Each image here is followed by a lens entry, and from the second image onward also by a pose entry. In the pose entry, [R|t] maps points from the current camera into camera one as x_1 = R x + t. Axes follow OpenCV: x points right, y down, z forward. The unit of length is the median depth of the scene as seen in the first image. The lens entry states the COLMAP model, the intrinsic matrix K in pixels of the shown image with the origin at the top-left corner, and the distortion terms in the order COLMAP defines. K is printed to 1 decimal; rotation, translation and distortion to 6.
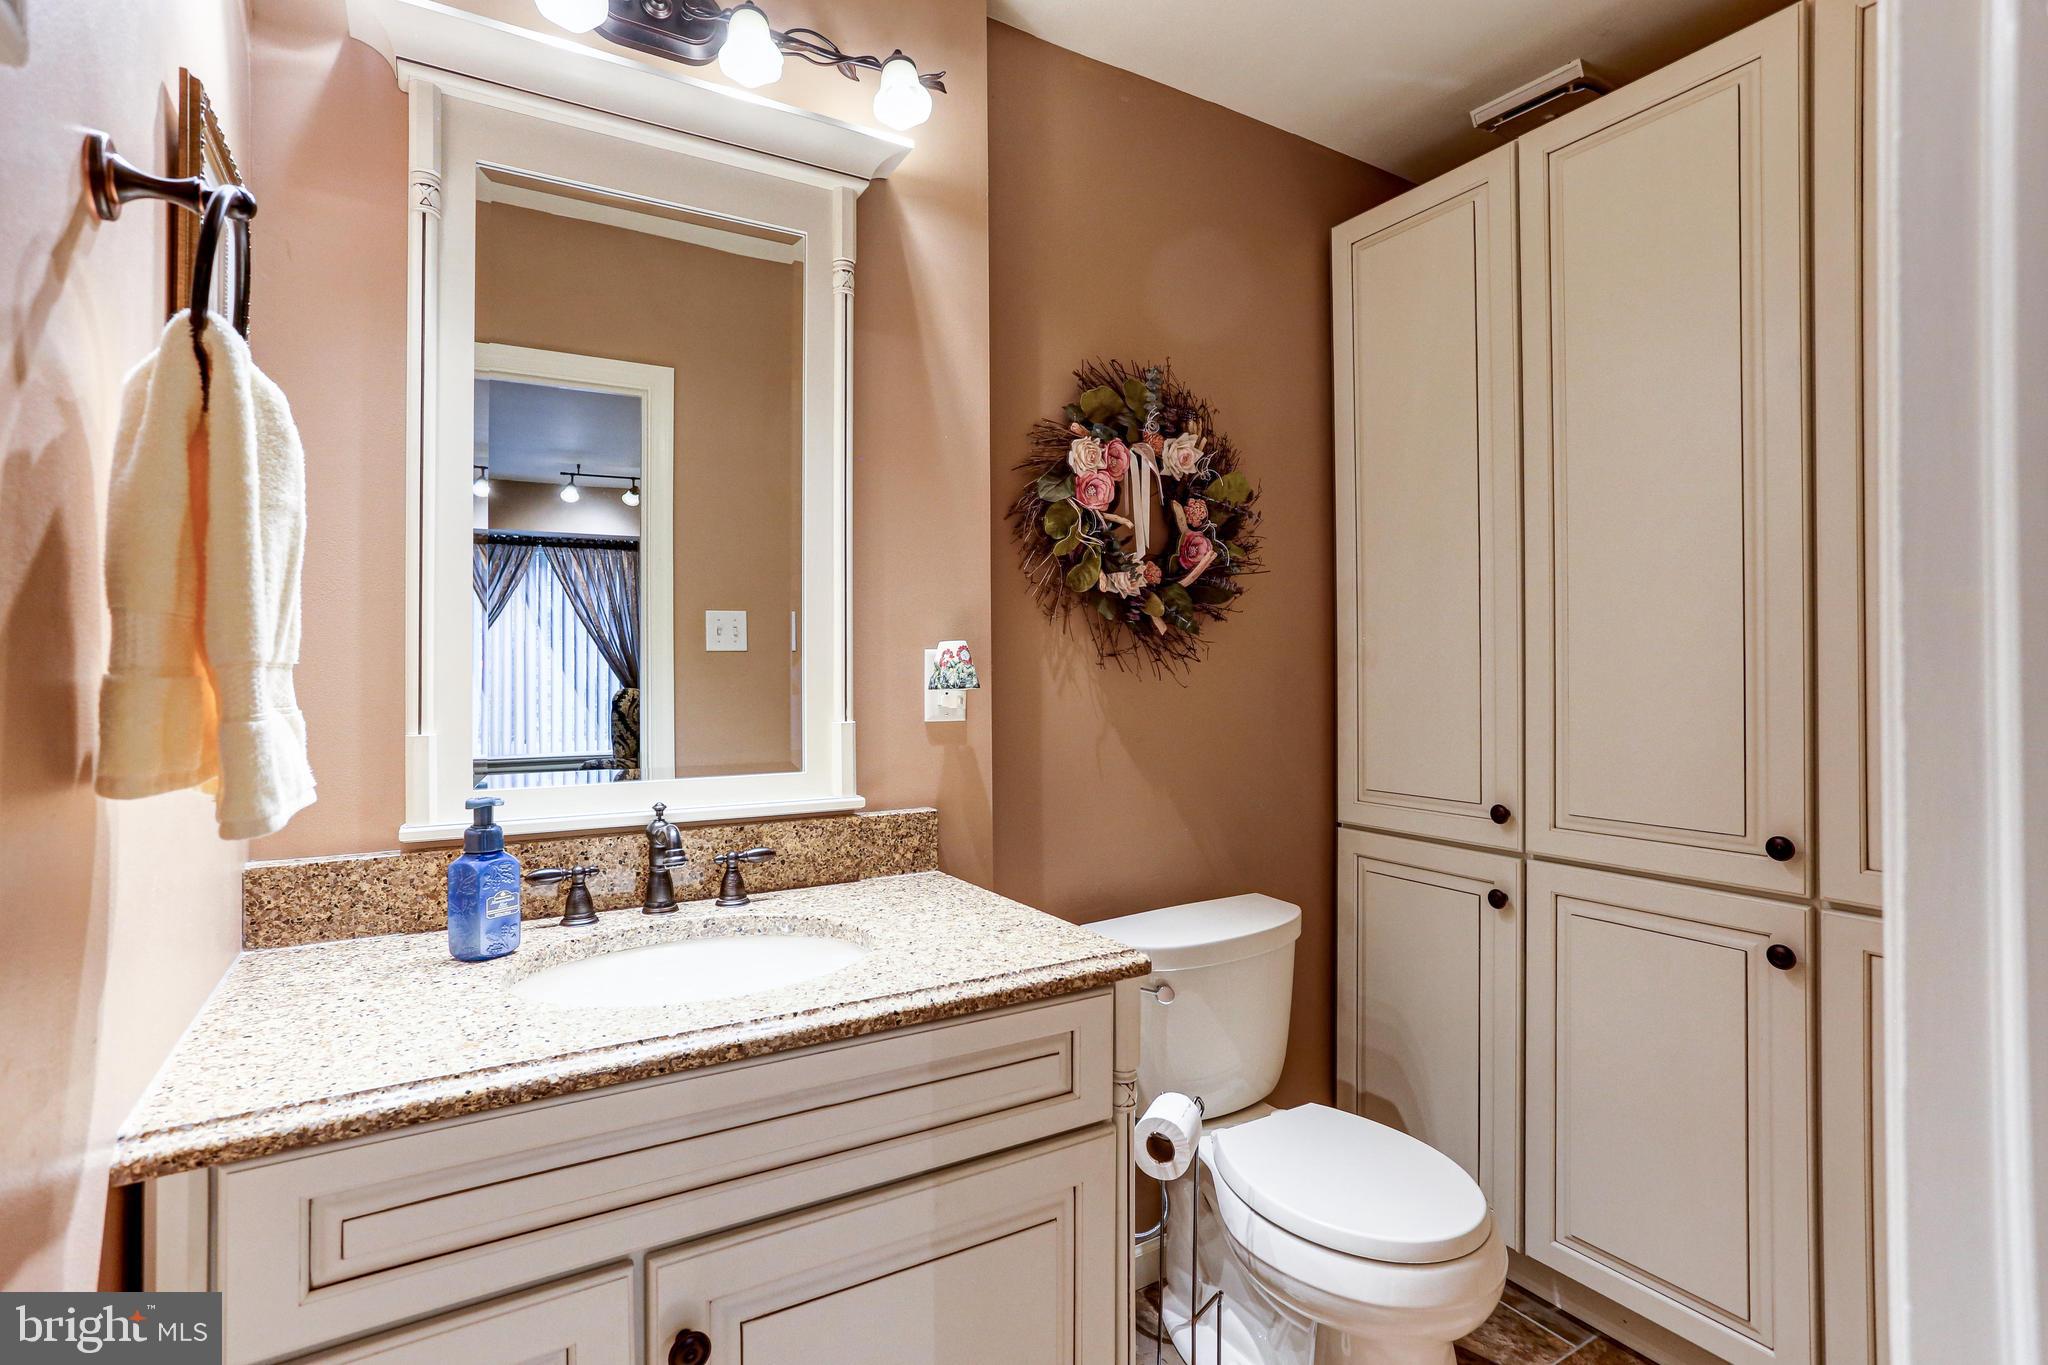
lens RADIAL K [[990.6, 0, 1020.8], [0, 990.6, 662.6], [0, 0, 1]] dist [-0.059154, 0.037740]
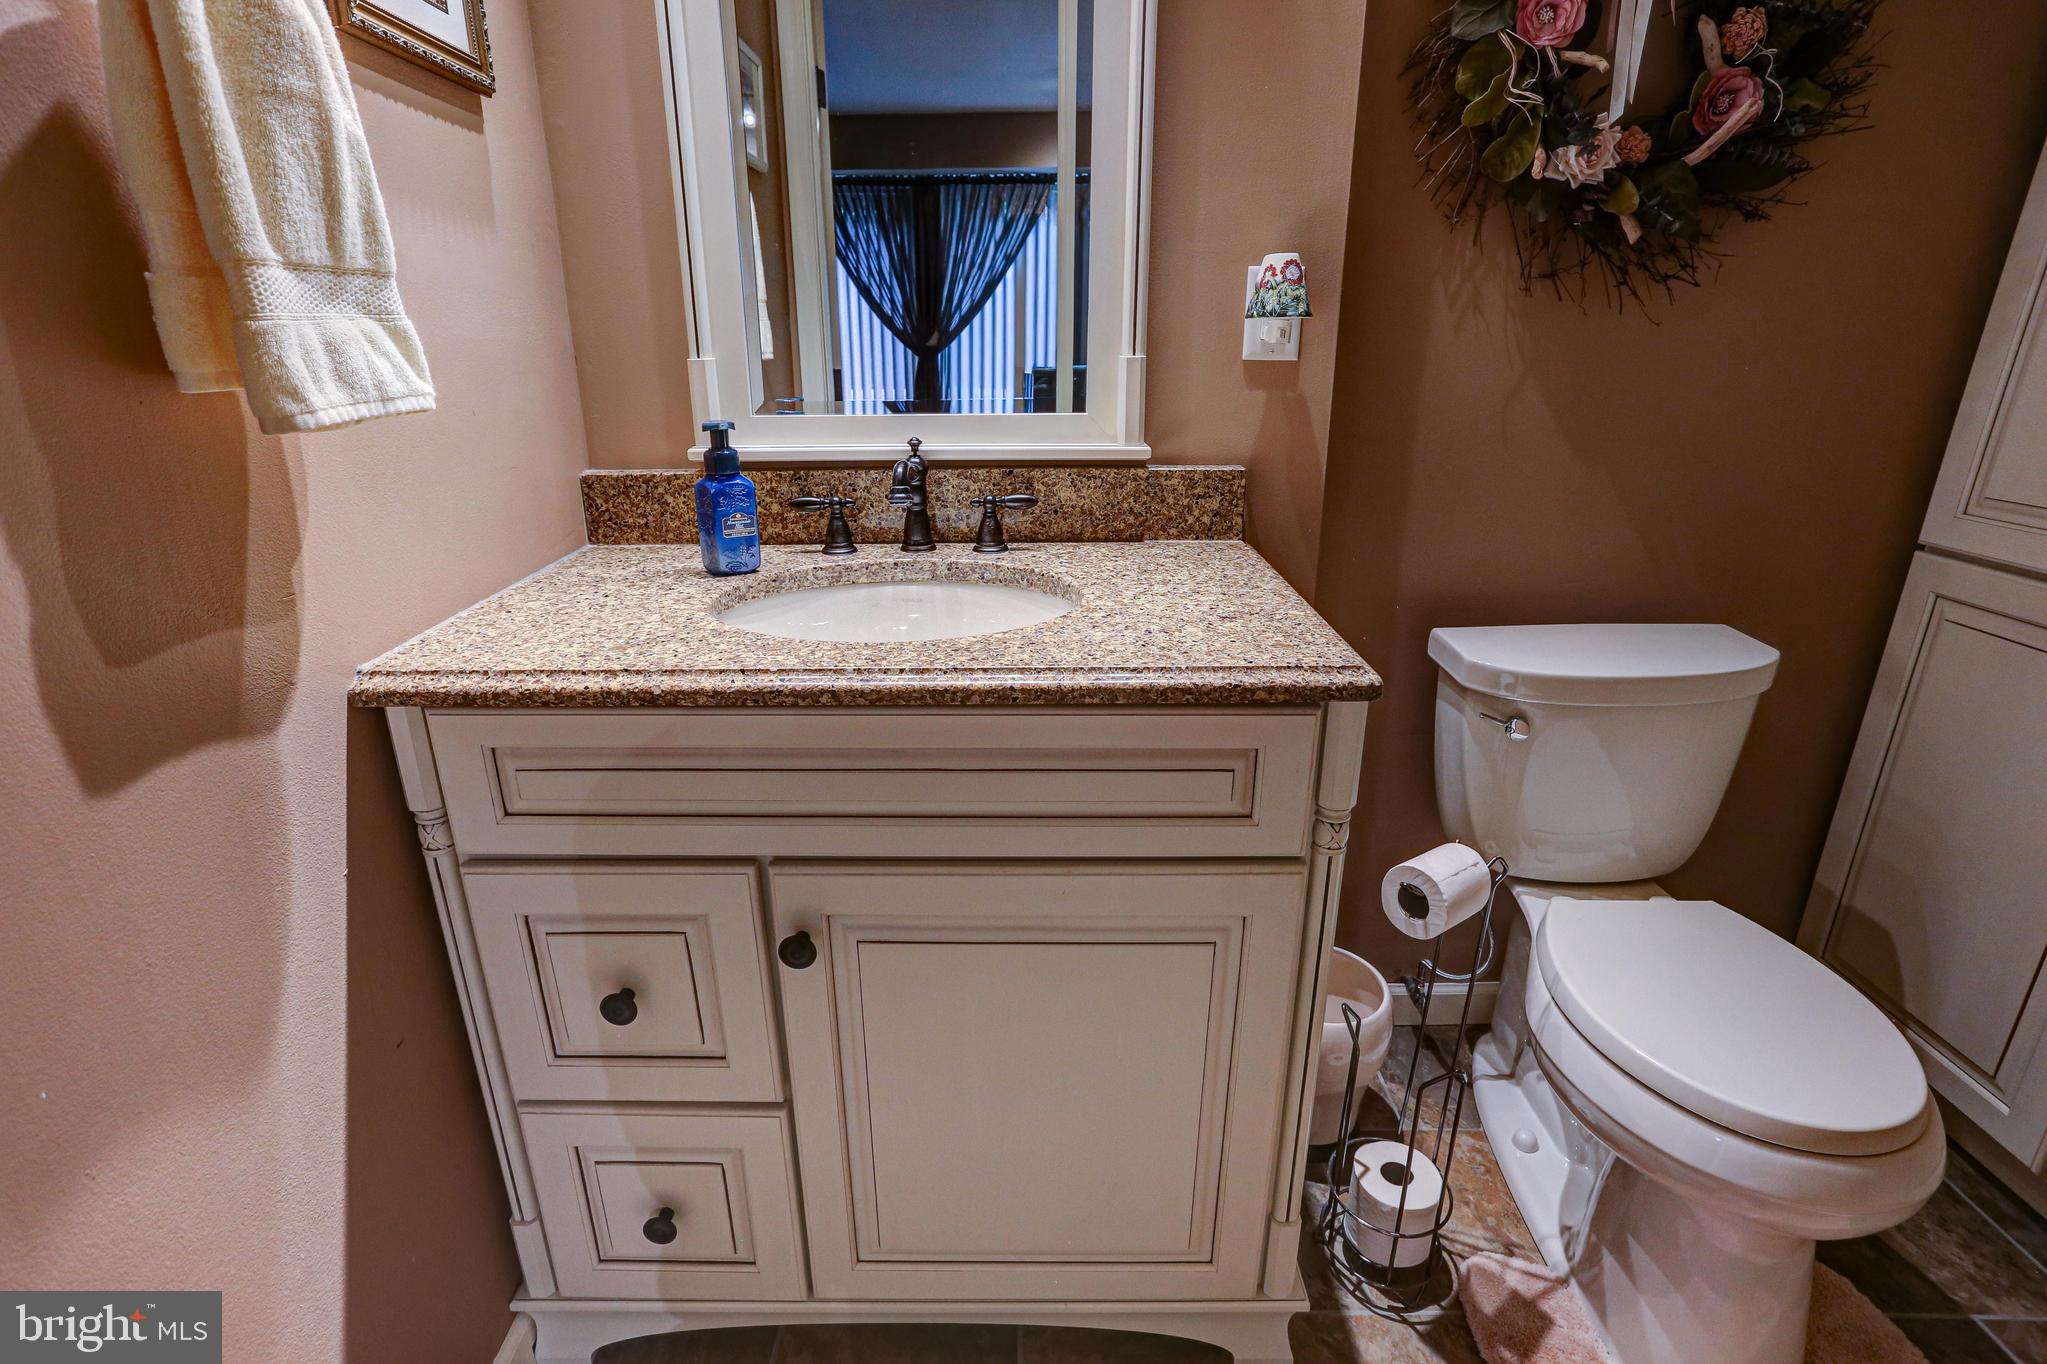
lens RADIAL K [[990.1, 0, 1020.3], [0, 990.1, 662.1], [0, 0, 1]] dist [-0.059154, 0.037740]
pose [[0.856983, 0.169765, -0.486581, 0.195144], [0.003262, 0.942378, 0.334533, 0.024404], [0.515335, -0.288276, 0.807048, 0.189591]]
